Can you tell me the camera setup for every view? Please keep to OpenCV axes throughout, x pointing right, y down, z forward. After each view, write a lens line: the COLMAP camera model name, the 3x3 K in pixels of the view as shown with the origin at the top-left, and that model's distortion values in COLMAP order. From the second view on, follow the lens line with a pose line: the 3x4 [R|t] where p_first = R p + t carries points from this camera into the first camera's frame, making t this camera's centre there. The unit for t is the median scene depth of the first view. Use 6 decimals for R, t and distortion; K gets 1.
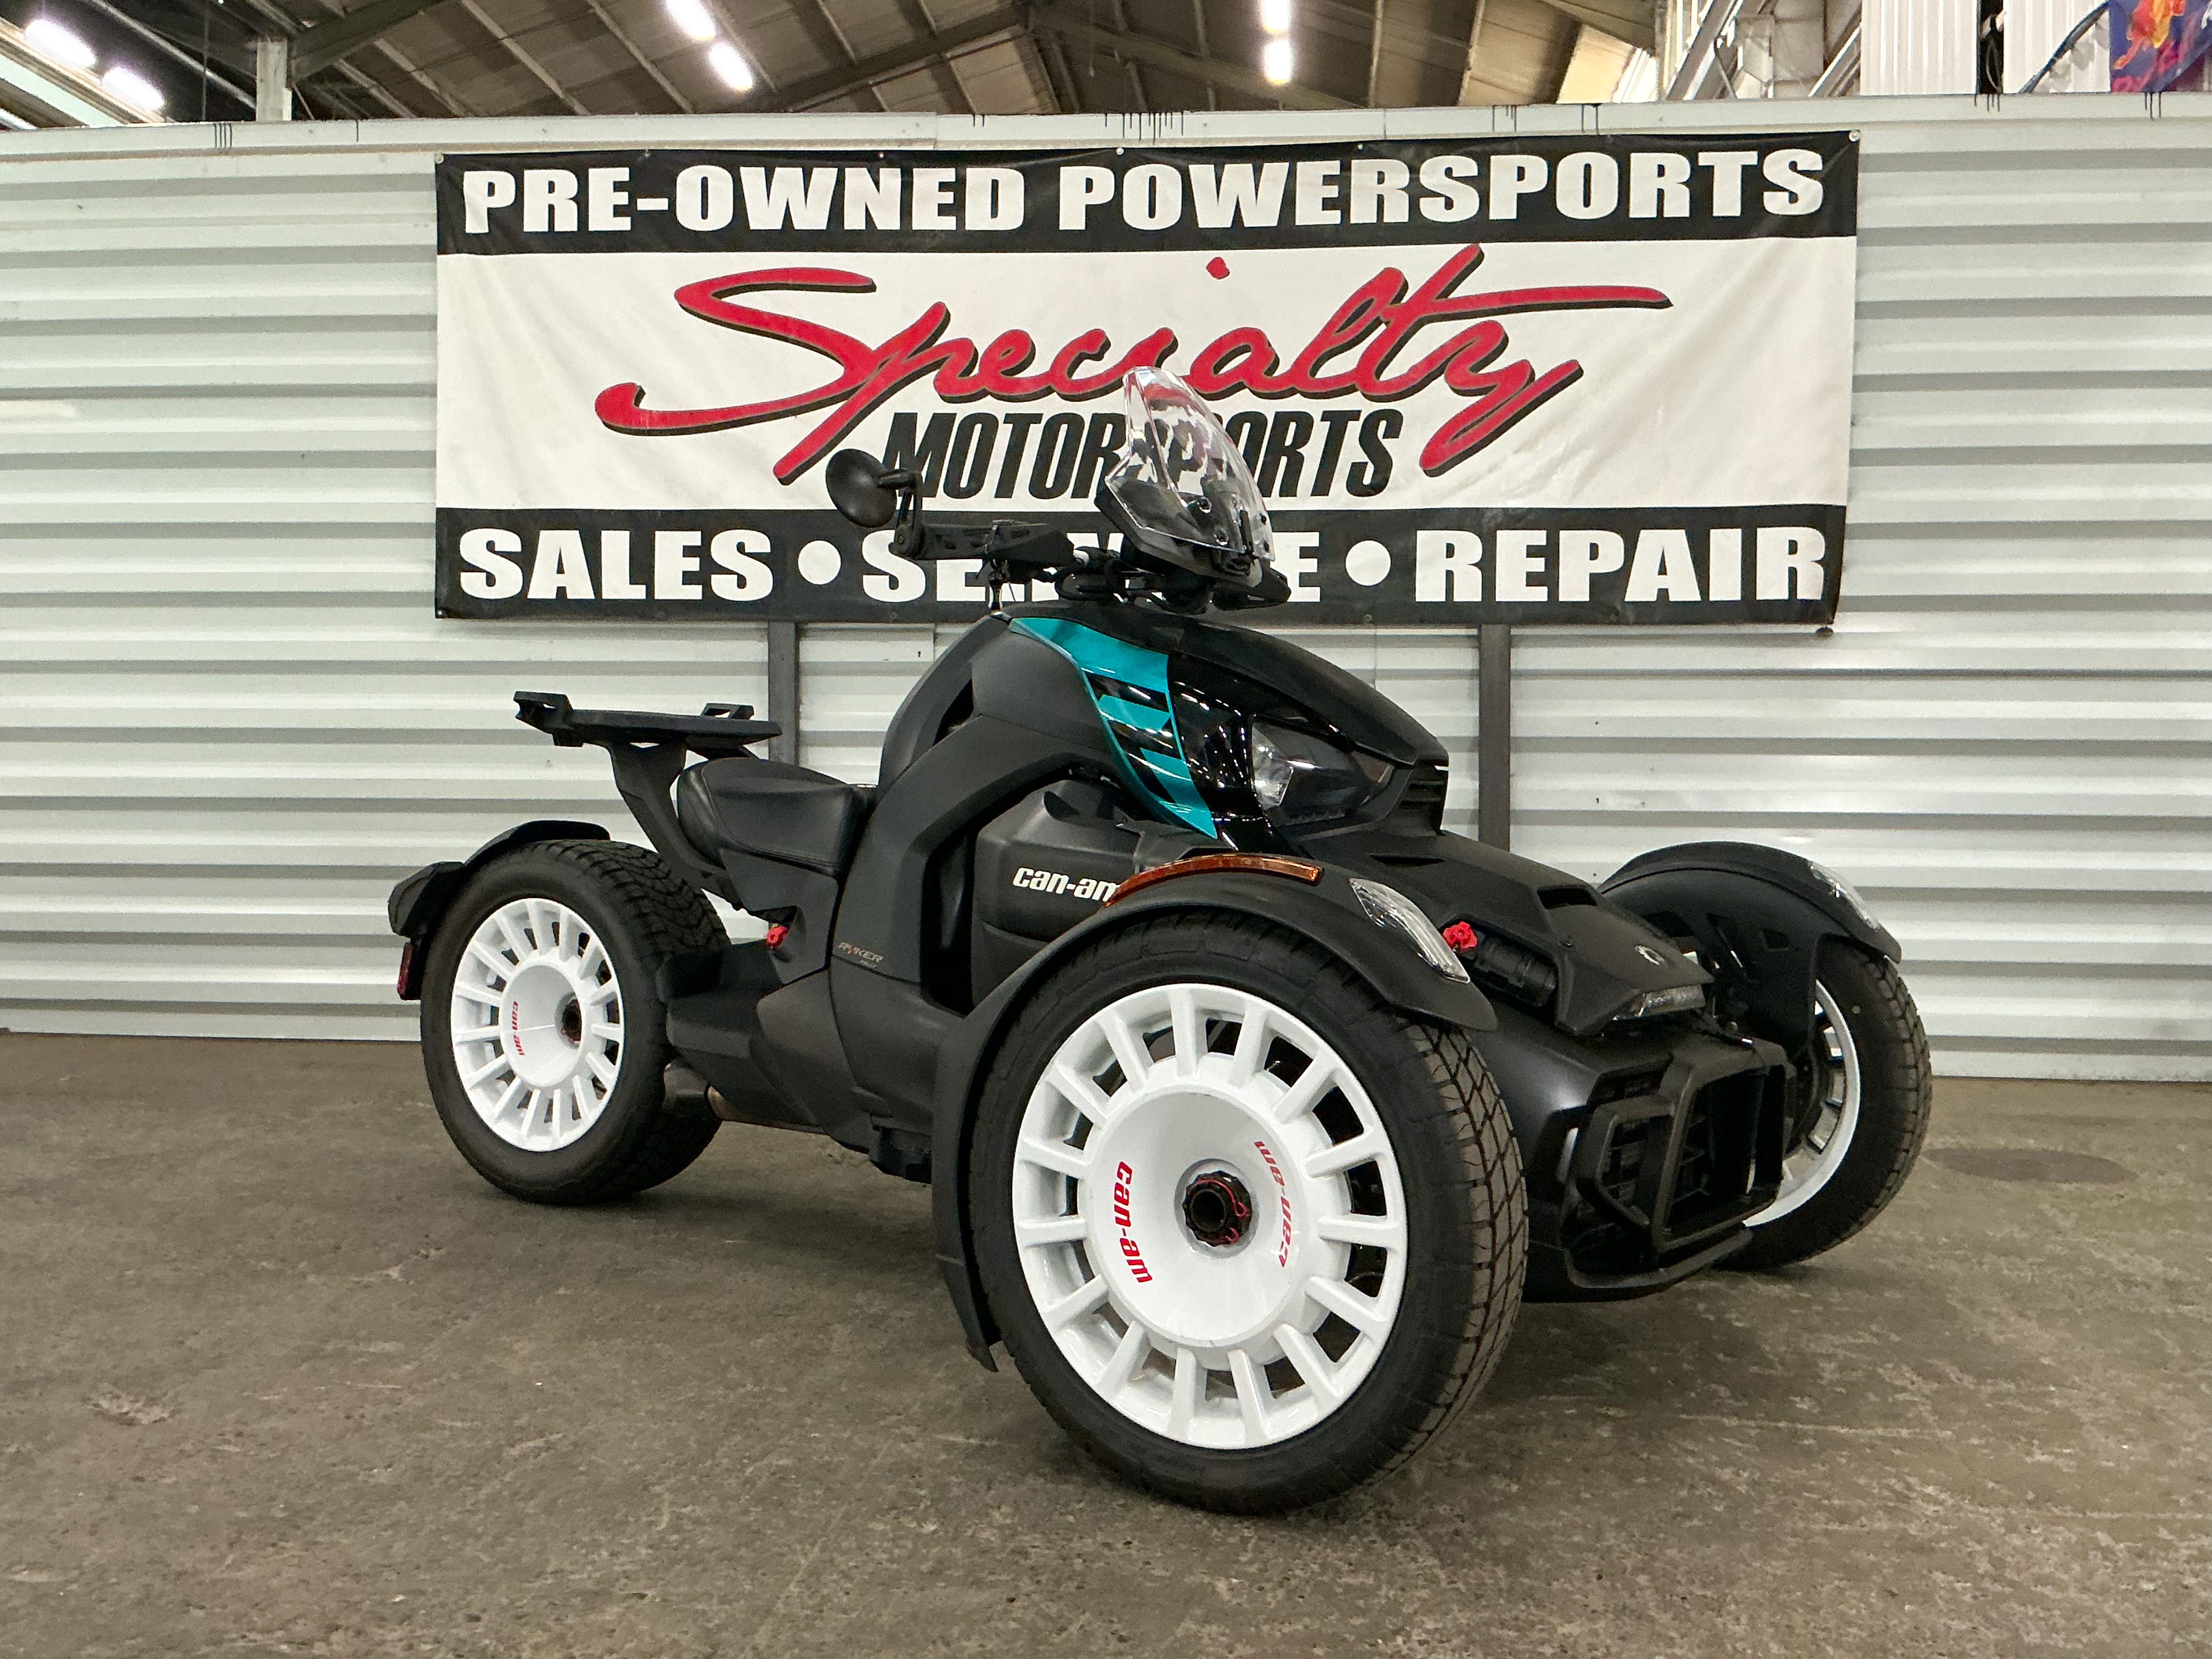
lens RADIAL K [[2177.9, 0, 1106.0], [0, 2177.9, 829.5], [0, 0, 1]] dist [0.176498, -0.402737]
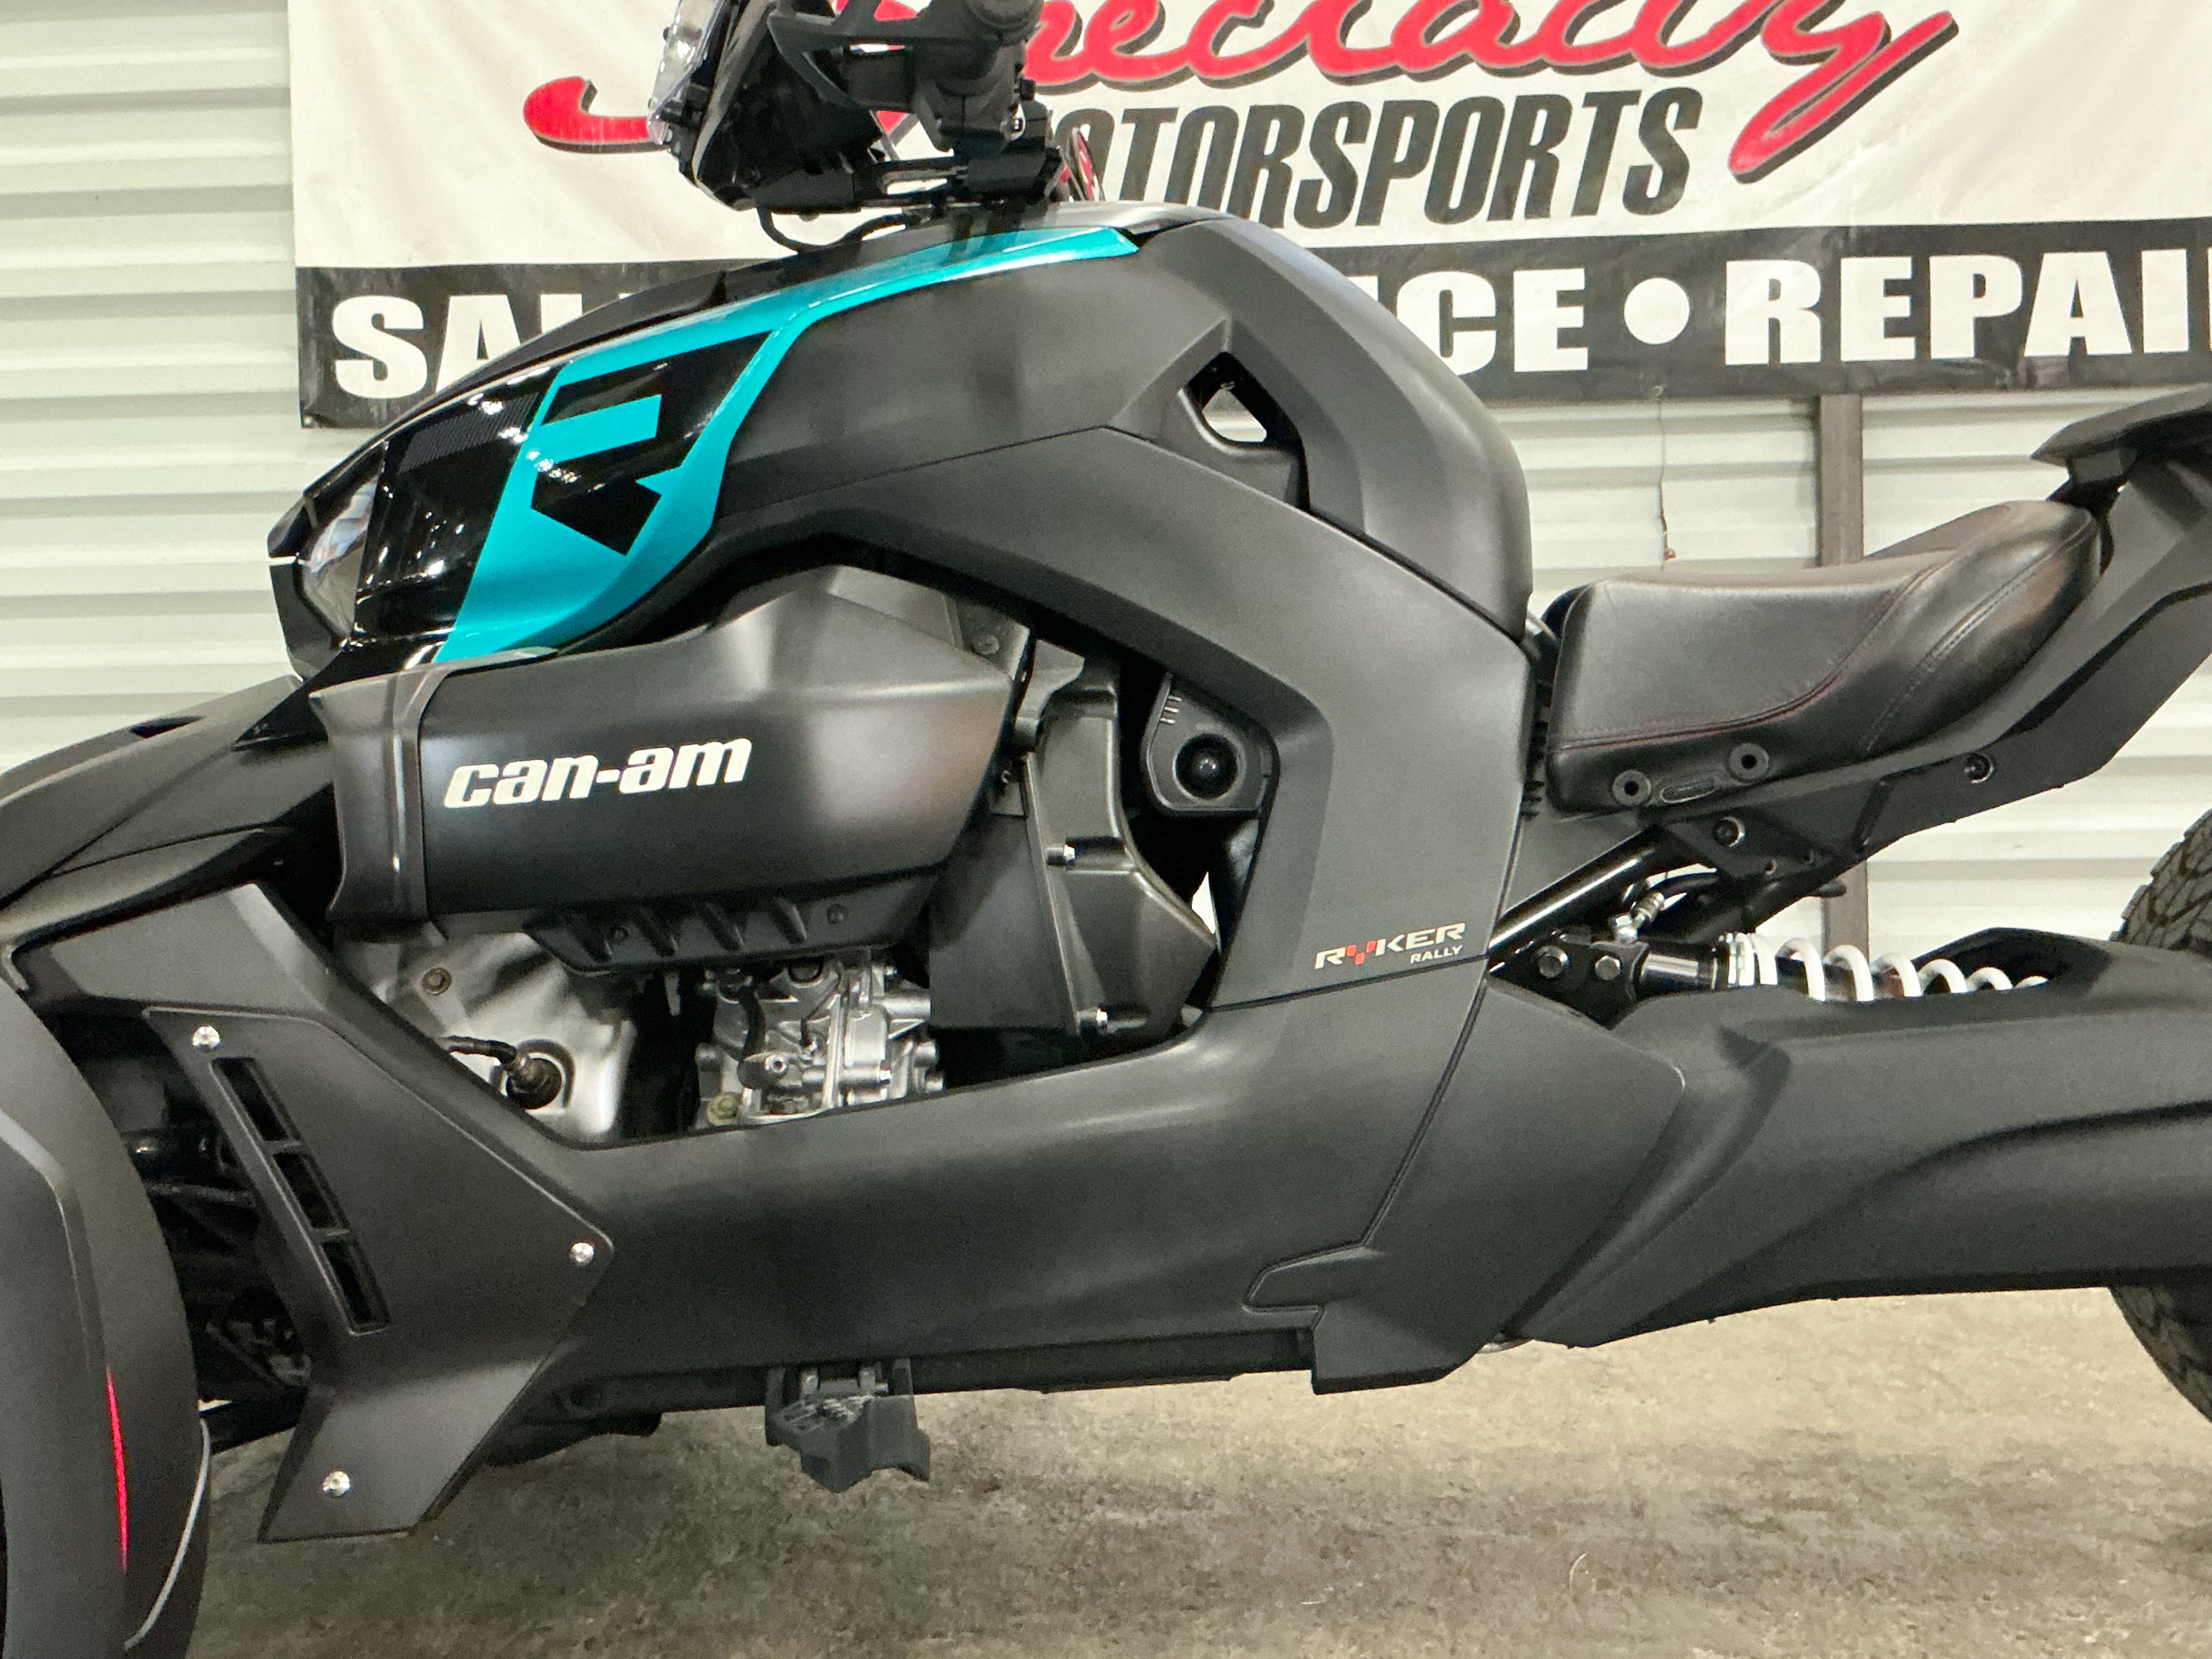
lens RADIAL K [[2412.5, 0, 1106.0], [0, 2412.5, 829.5], [0, 0, 1]] dist [0.178995, -0.416231]
pose [[0.998126, -0.031869, 0.052233, -0.100815], [0.029863, 0.998803, 0.038746, 0.007705], [-0.053406, -0.037114, 0.997883, 0.225648]]
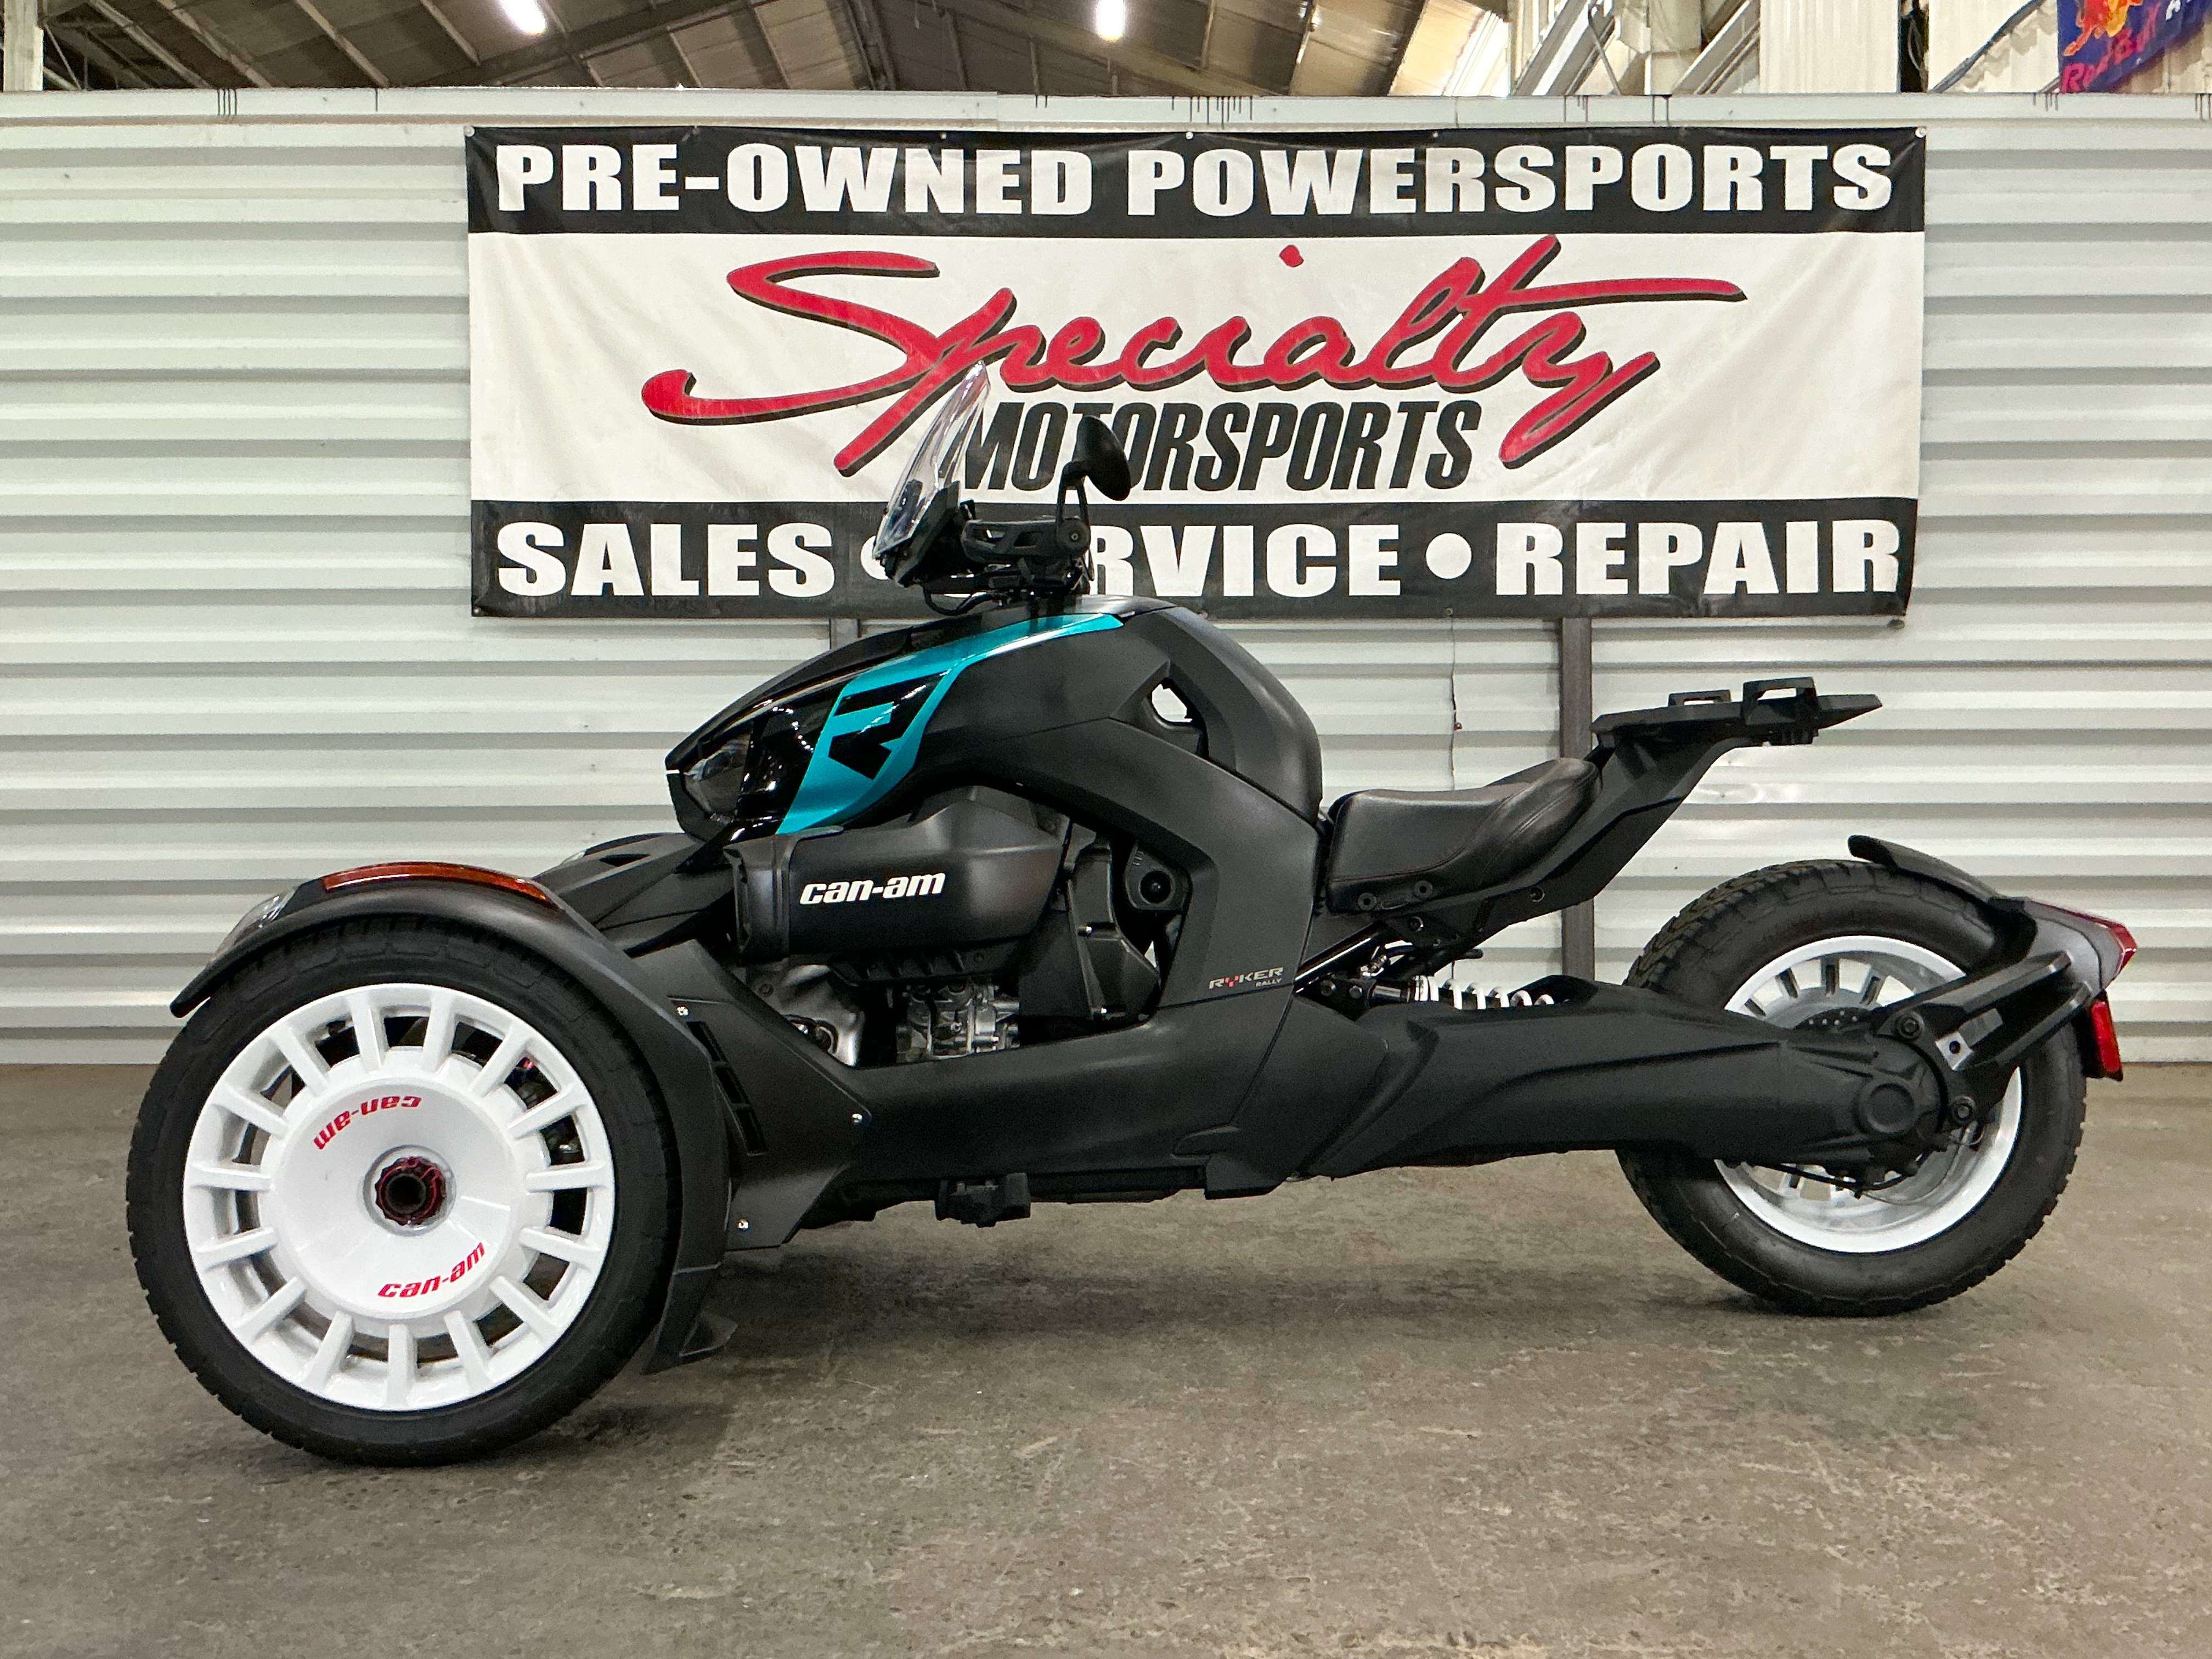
lens RADIAL K [[2311.6, 0, 1106.0], [0, 2311.6, 829.5], [0, 0, 1]] dist [0.173679, -0.394074]
pose [[0.995024, -0.013581, 0.098710, -0.138830], [0.013328, 0.999906, 0.003222, -0.003801], [-0.098745, -0.001890, 0.995111, -0.029055]]
